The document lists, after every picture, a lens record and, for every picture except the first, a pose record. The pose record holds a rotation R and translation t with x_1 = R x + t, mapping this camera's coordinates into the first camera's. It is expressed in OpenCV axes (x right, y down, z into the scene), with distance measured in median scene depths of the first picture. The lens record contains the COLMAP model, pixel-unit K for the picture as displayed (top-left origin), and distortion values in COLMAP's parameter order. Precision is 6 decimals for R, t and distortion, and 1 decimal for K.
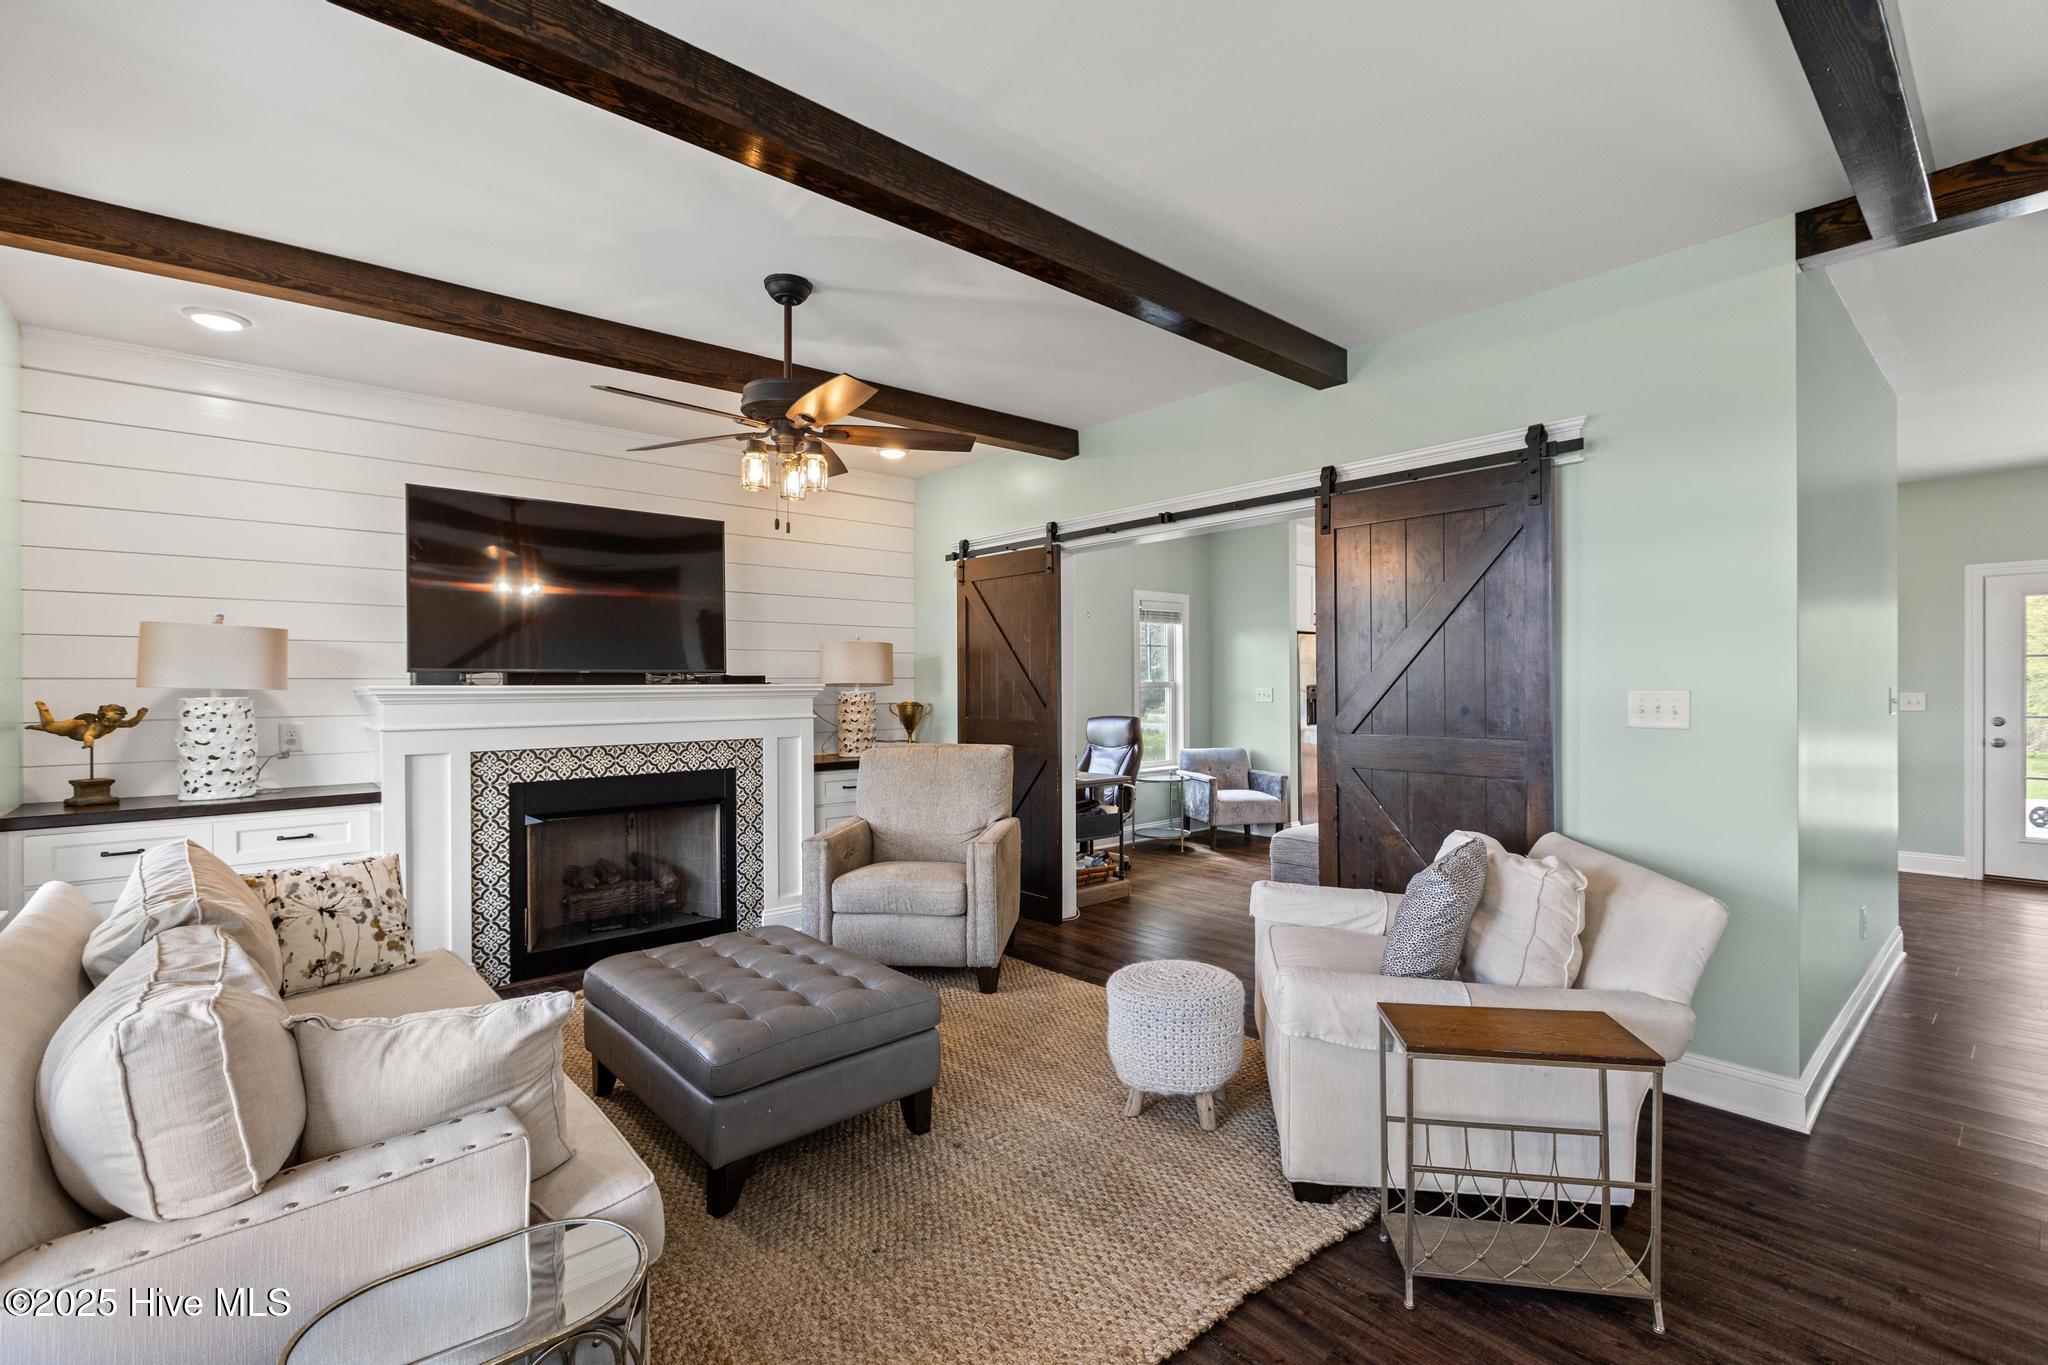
lens RADIAL K [[915.2, 0, 1025.7], [0, 915.2, 685.4], [0, 0, 1]] dist [0.002477, 0.002199]
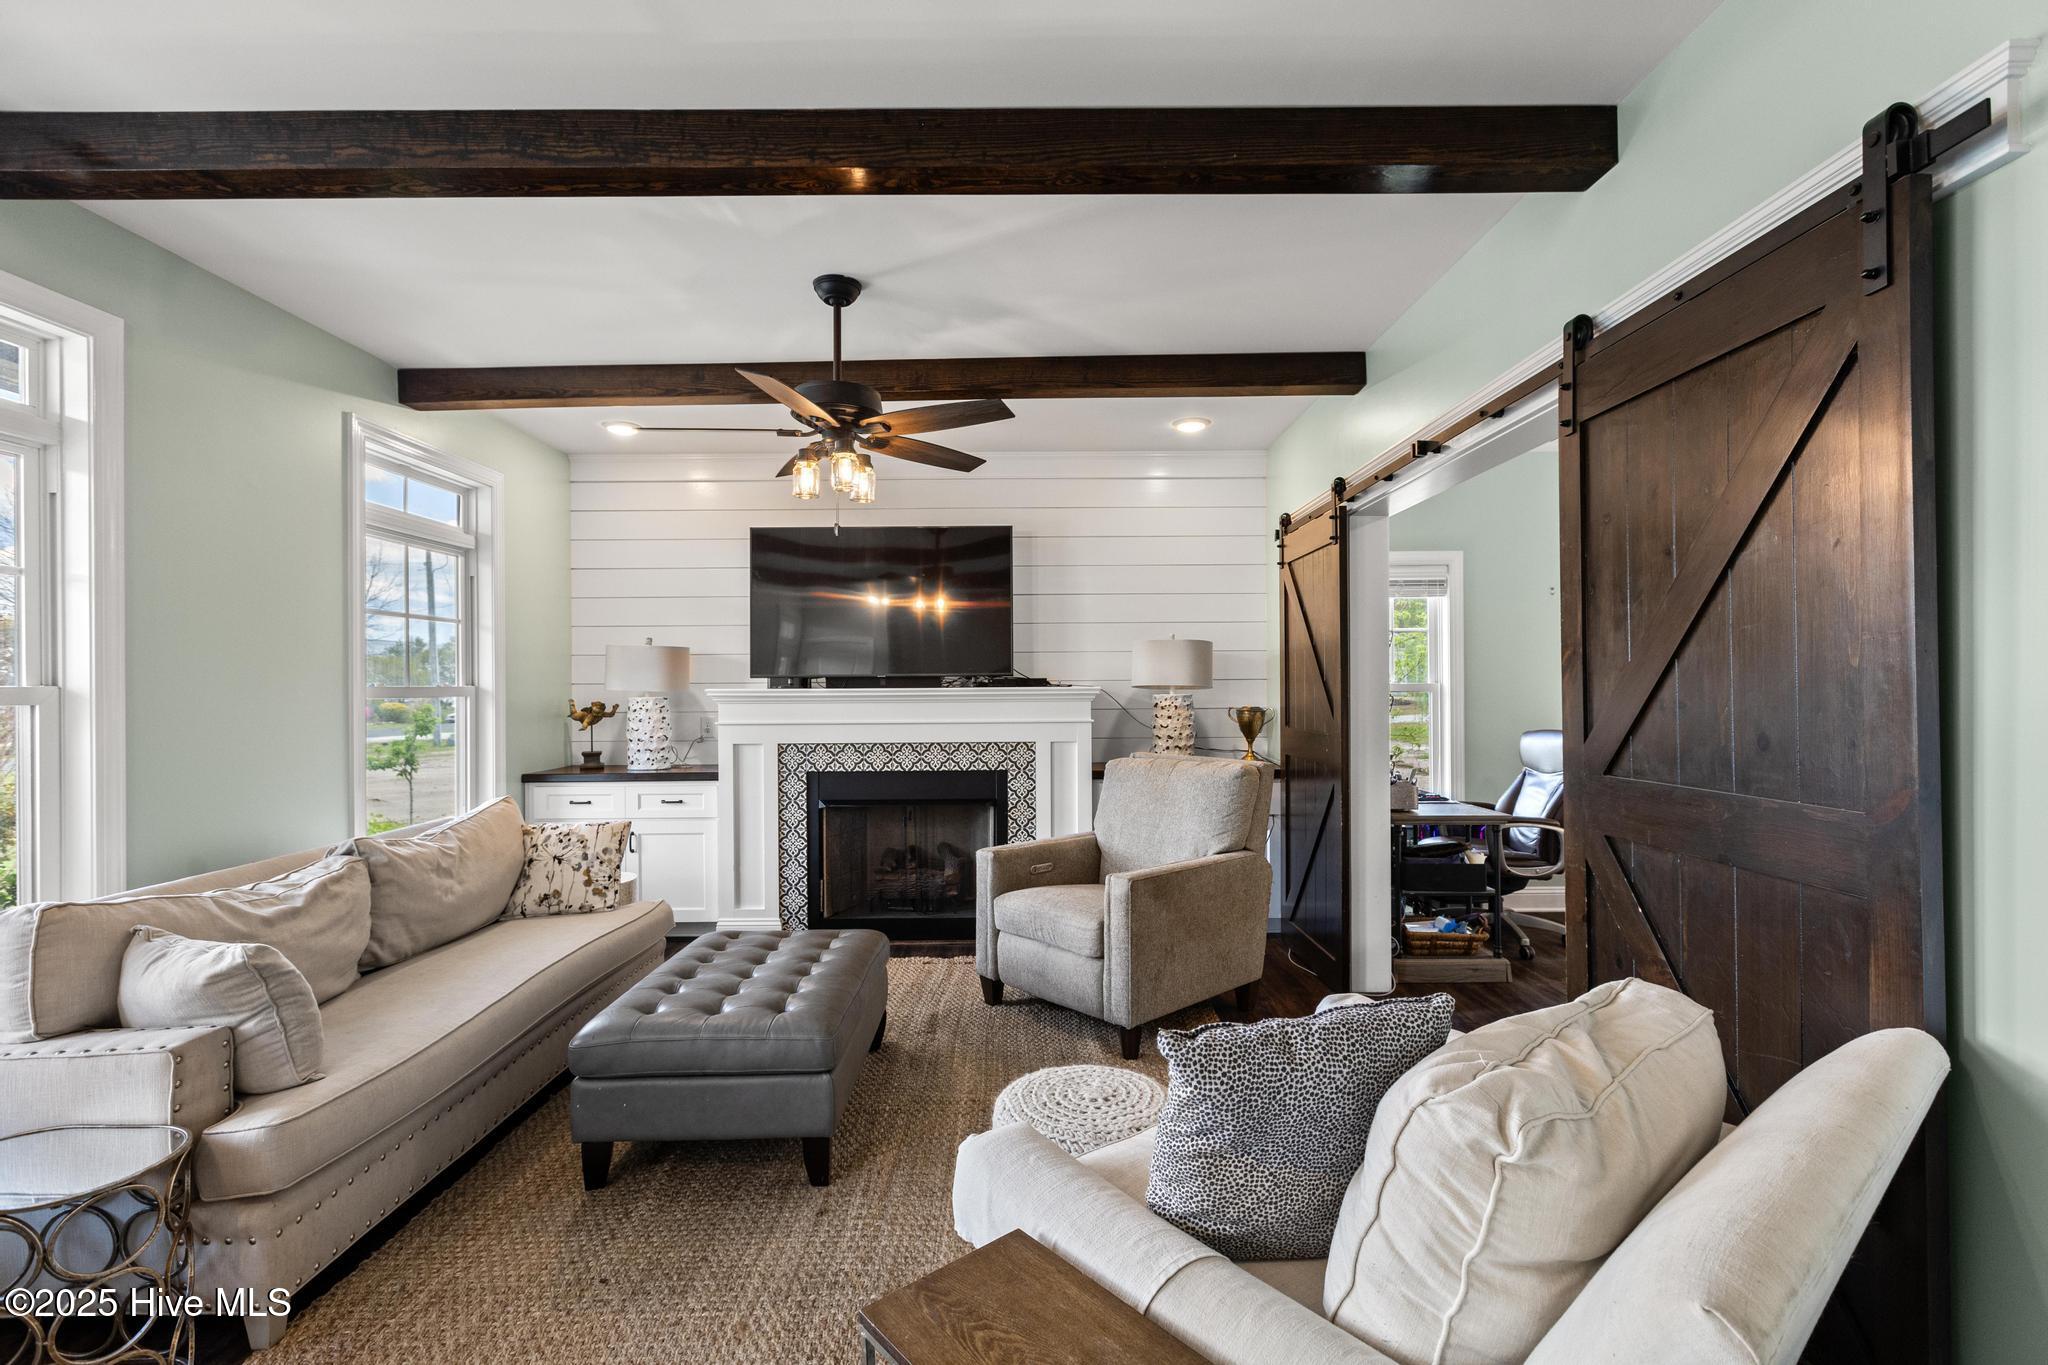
lens RADIAL K [[915.2, 0, 1028.4], [0, 915.2, 688.2], [0, 0, 1]] dist [0.002477, 0.002199]
pose [[0.749493, 0.000710, -0.662012, 0.438765], [0.001746, 0.999994, 0.003050, -0.003690], [0.662010, -0.003442, 0.749487, 0.312603]]
